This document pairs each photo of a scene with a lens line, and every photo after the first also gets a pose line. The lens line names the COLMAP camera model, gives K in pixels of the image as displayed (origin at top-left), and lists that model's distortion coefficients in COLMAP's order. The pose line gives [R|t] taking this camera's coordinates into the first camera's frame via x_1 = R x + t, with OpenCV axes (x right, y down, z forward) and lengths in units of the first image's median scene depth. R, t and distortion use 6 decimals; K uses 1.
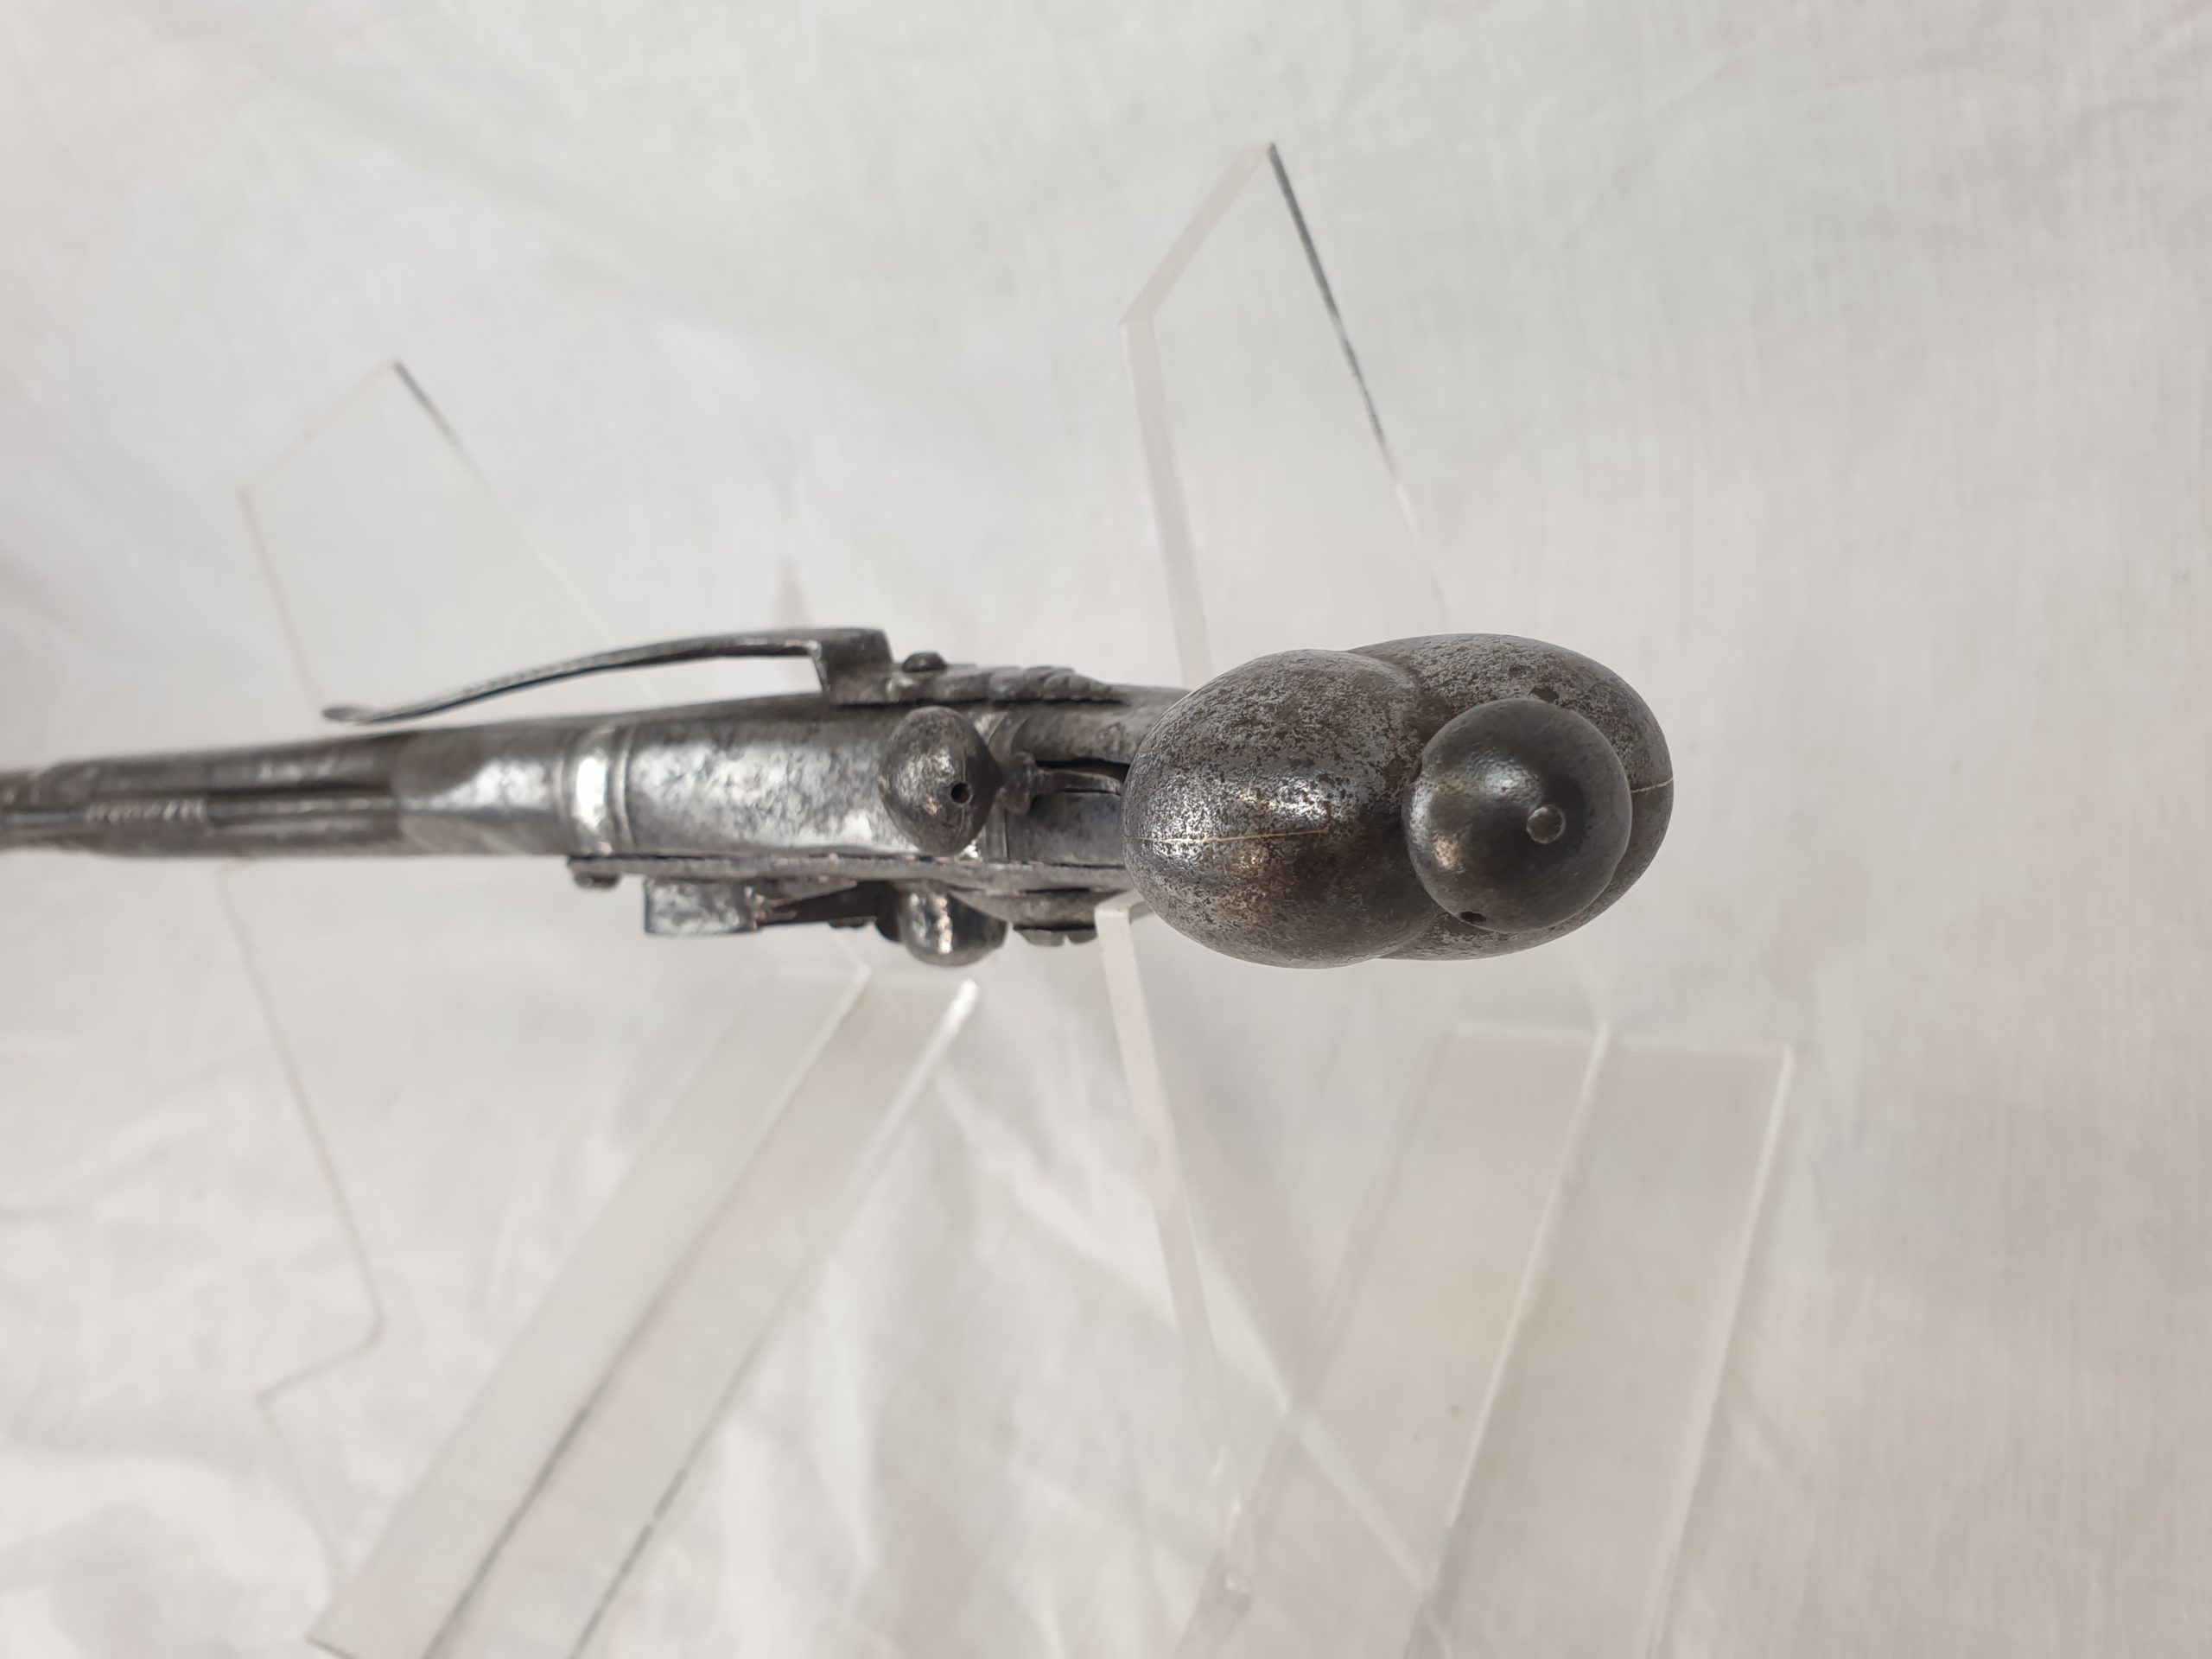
lens RADIAL K [[1838.7, 0, 1102.3], [0, 1838.7, 821.4], [0, 0, 1]] dist [-0.028563, 0.024394]
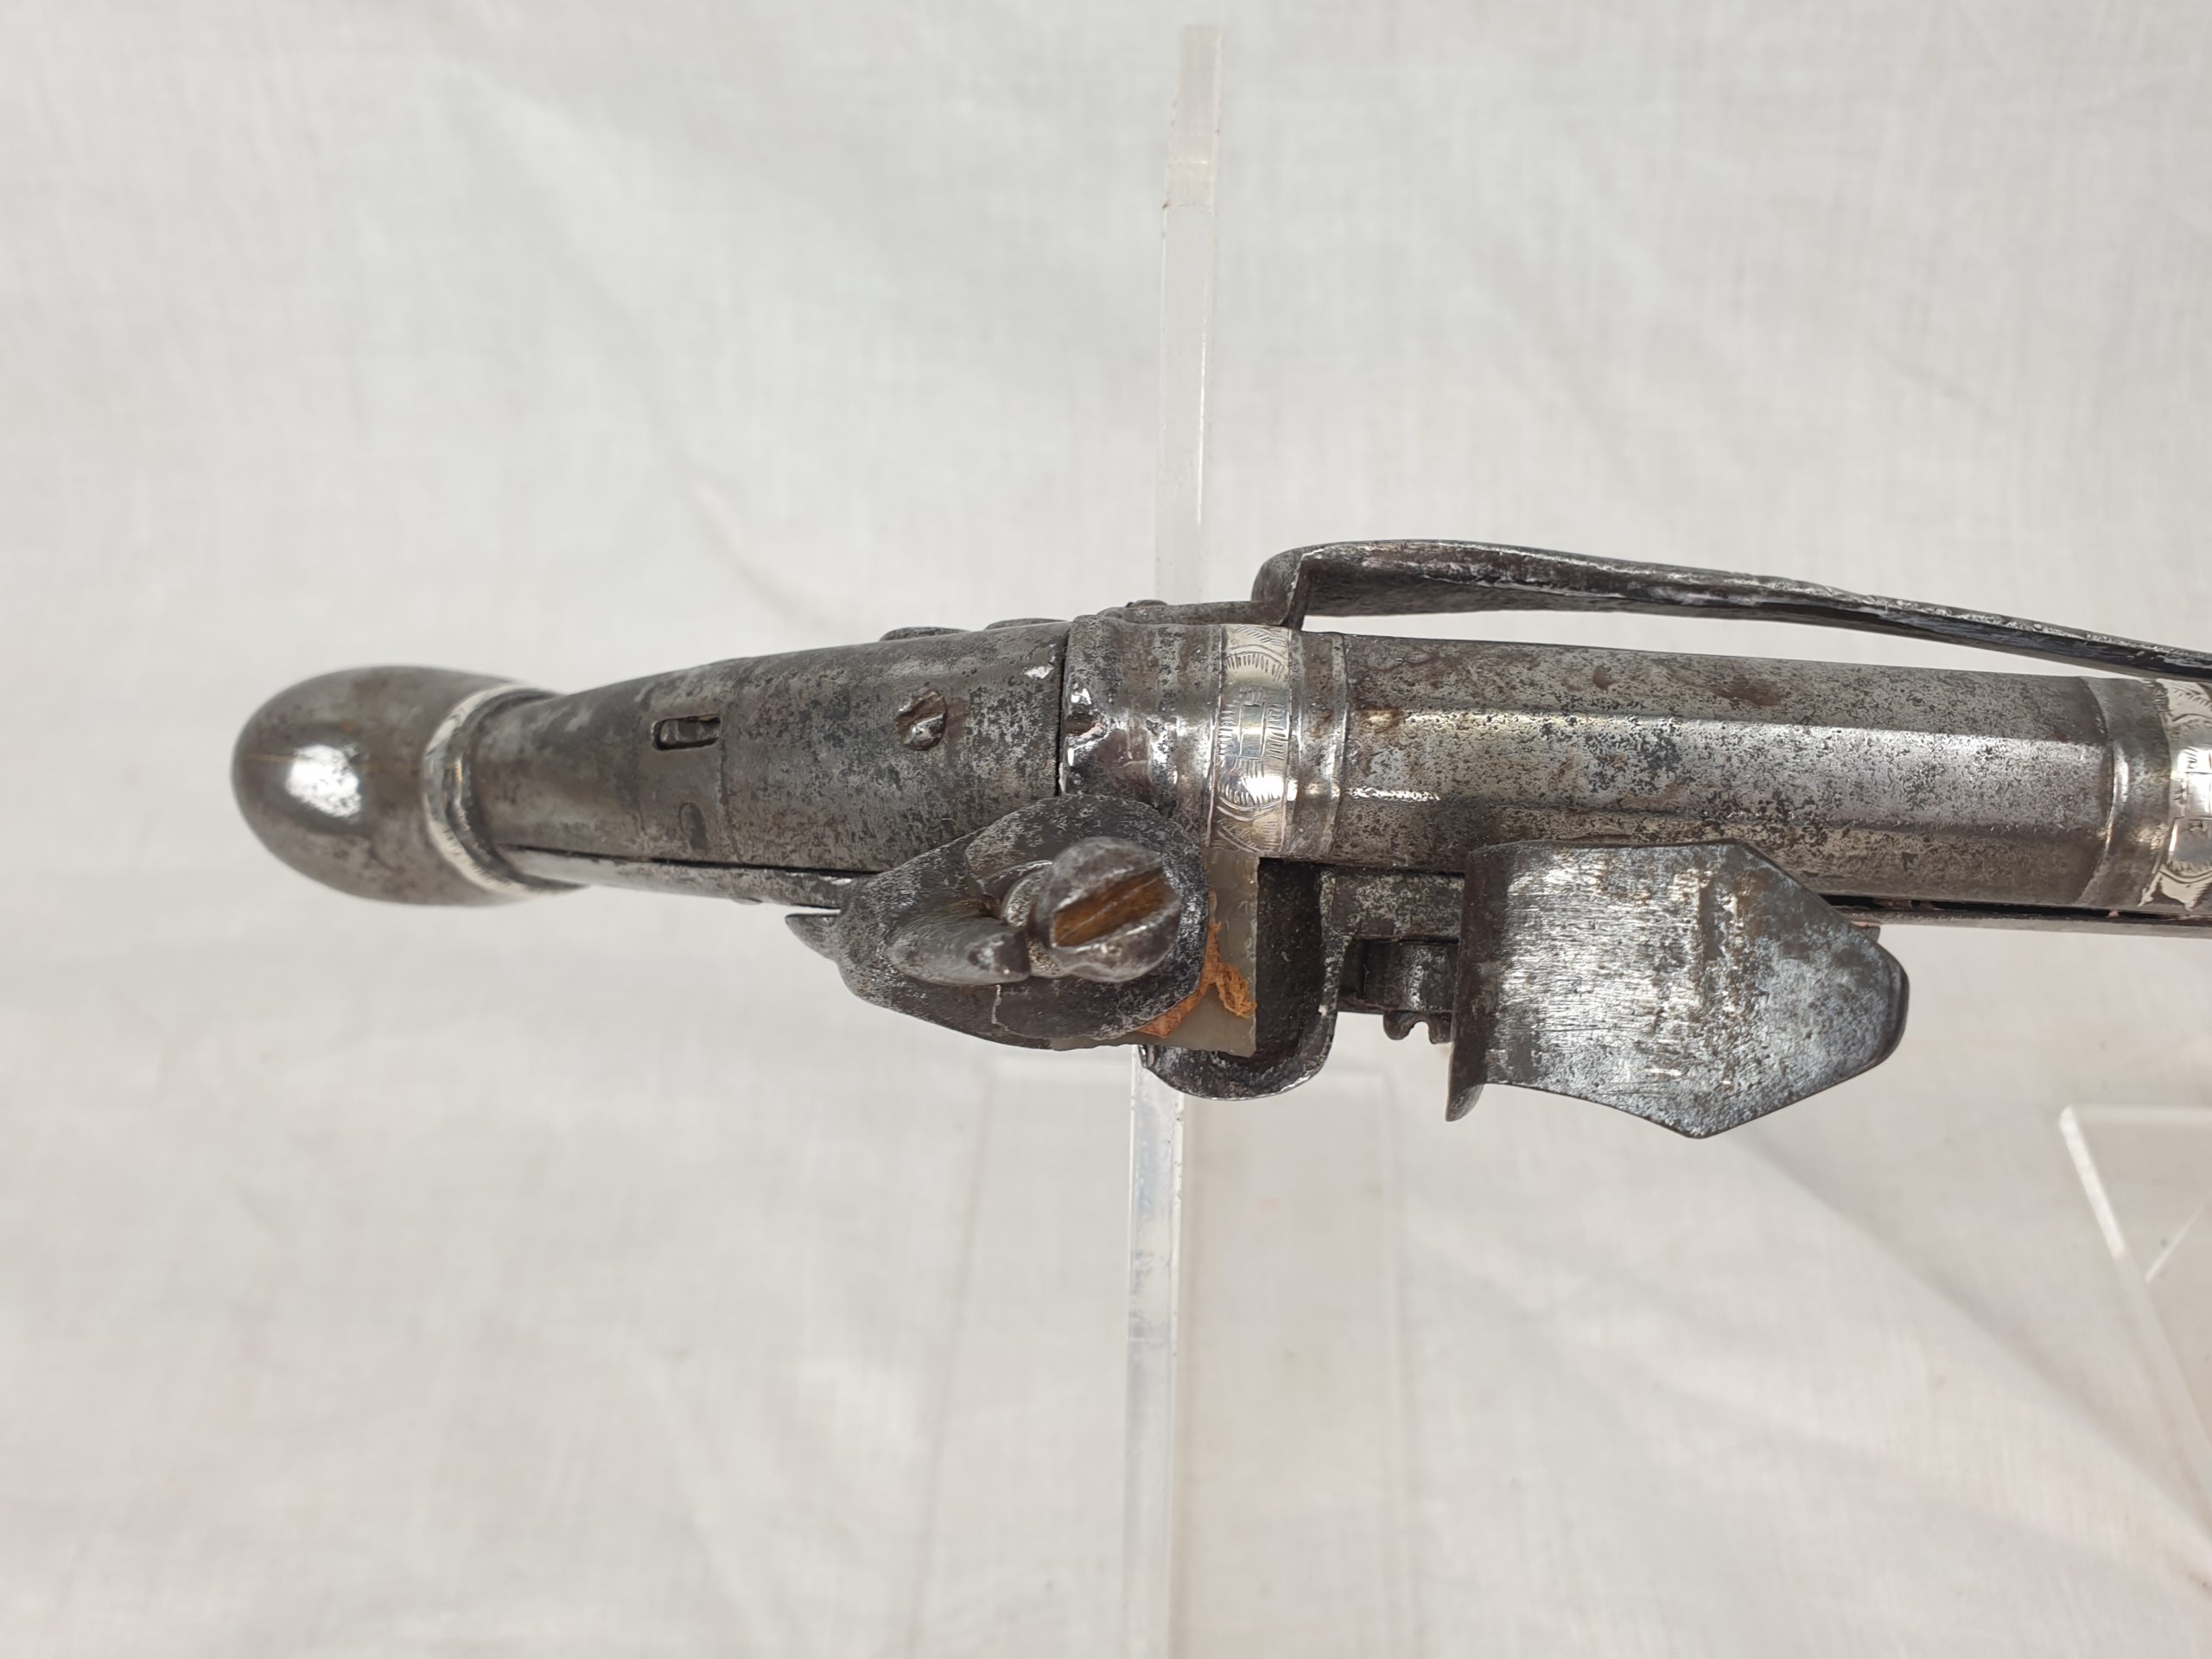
lens RADIAL K [[1838.7, 0, 1098.1], [0, 1838.7, 834.9], [0, 0, 1]] dist [-0.028563, 0.024394]
pose [[0.844926, 0.017310, 0.534603, -0.657477], [-0.017162, 0.999839, -0.005250, -0.006428], [-0.534608, -0.004739, 0.845087, 0.511555]]
